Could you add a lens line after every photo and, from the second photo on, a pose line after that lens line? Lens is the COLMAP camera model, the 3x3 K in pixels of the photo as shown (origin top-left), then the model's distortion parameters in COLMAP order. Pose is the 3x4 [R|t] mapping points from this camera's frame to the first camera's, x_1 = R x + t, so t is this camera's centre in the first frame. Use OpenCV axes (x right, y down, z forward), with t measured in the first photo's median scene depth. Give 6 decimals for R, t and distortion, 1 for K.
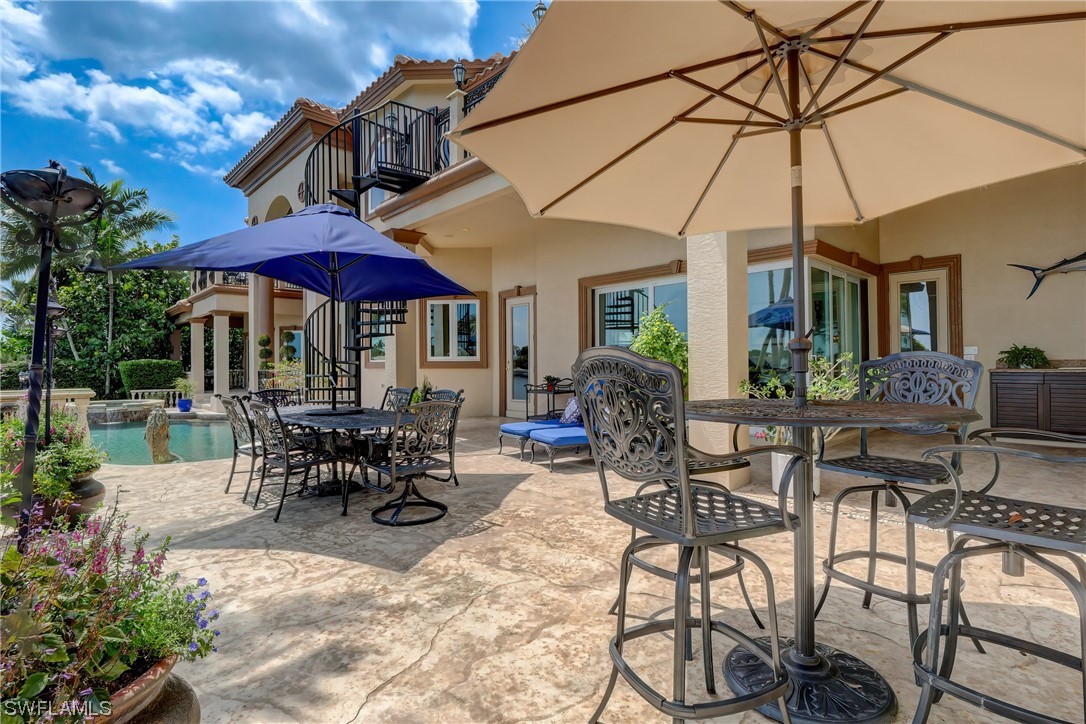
lens RADIAL K [[534.3, 0, 526.4], [0, 534.3, 363.7], [0, 0, 1]] dist [0.026282, -0.025406]
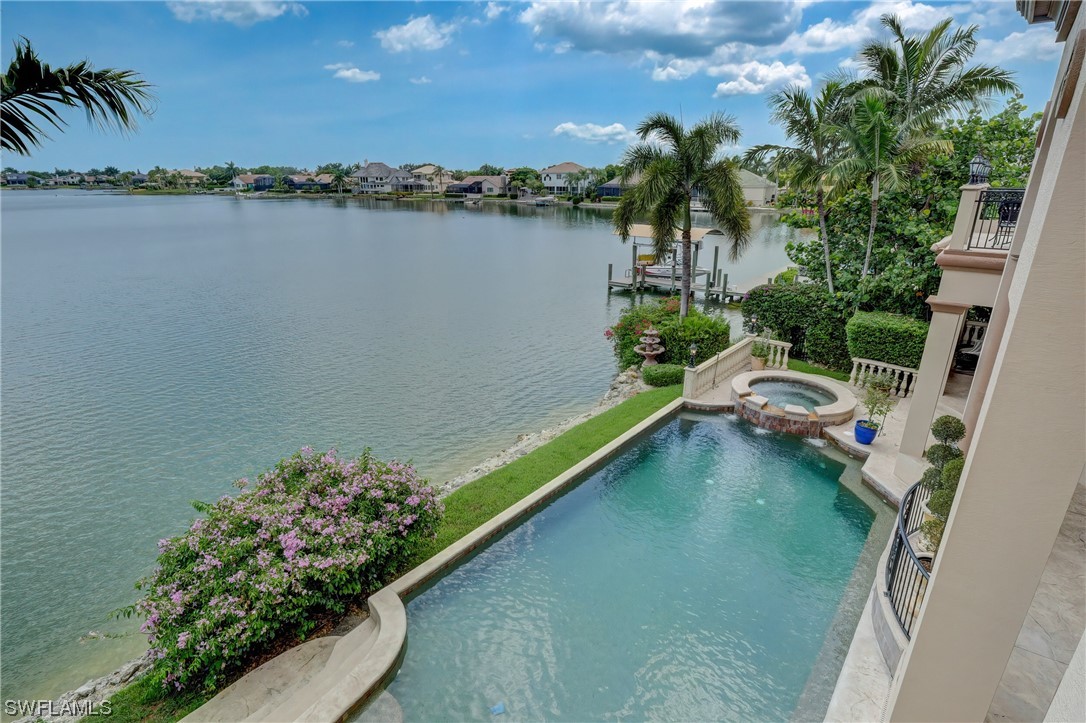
lens RADIAL K [[532.9, 0, 539.3], [0, 532.9, 360.8], [0, 0, 1]] dist [-0.007646, -0.000653]
pose [[0.139708, 0.333941, -0.932183, -0.109700], [0.000773, 0.941378, 0.337351, -0.192232], [0.990192, -0.047851, 0.131260, 0.470706]]
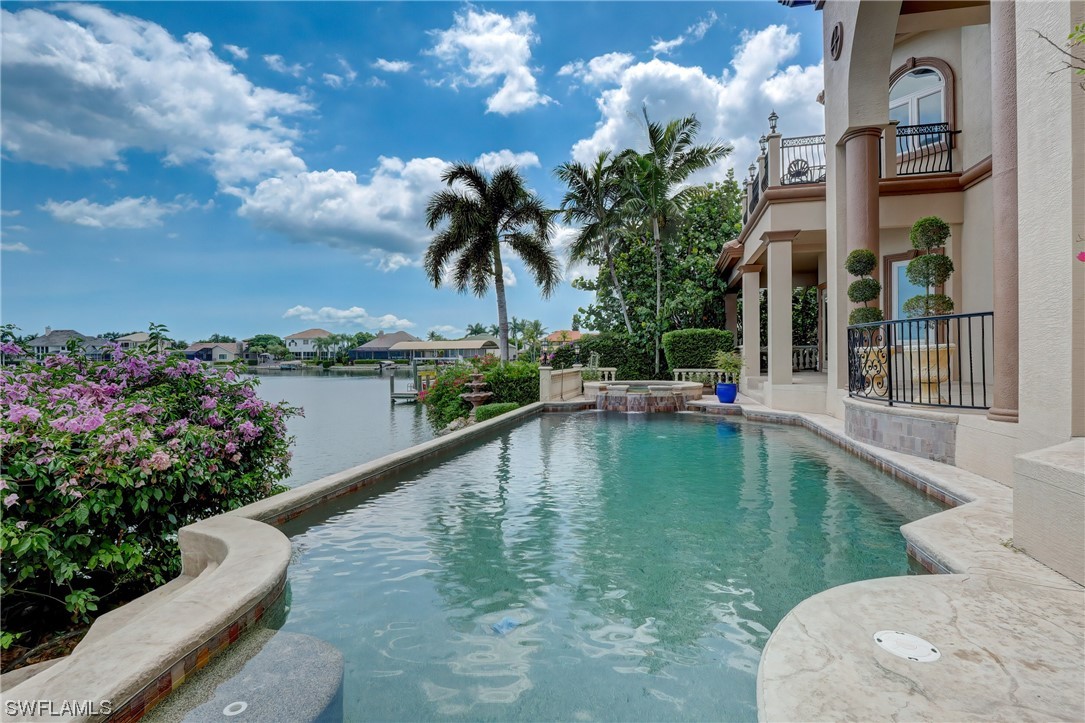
lens RADIAL K [[533.8, 0, 525.9], [0, 533.8, 363.1], [0, 0, 1]] dist [0.026282, -0.025406]
pose [[0.546331, 0.011883, -0.837485, -0.200810], [0.009059, 0.999757, 0.020095, 0.023396], [0.837520, -0.018566, 0.546091, 0.393508]]
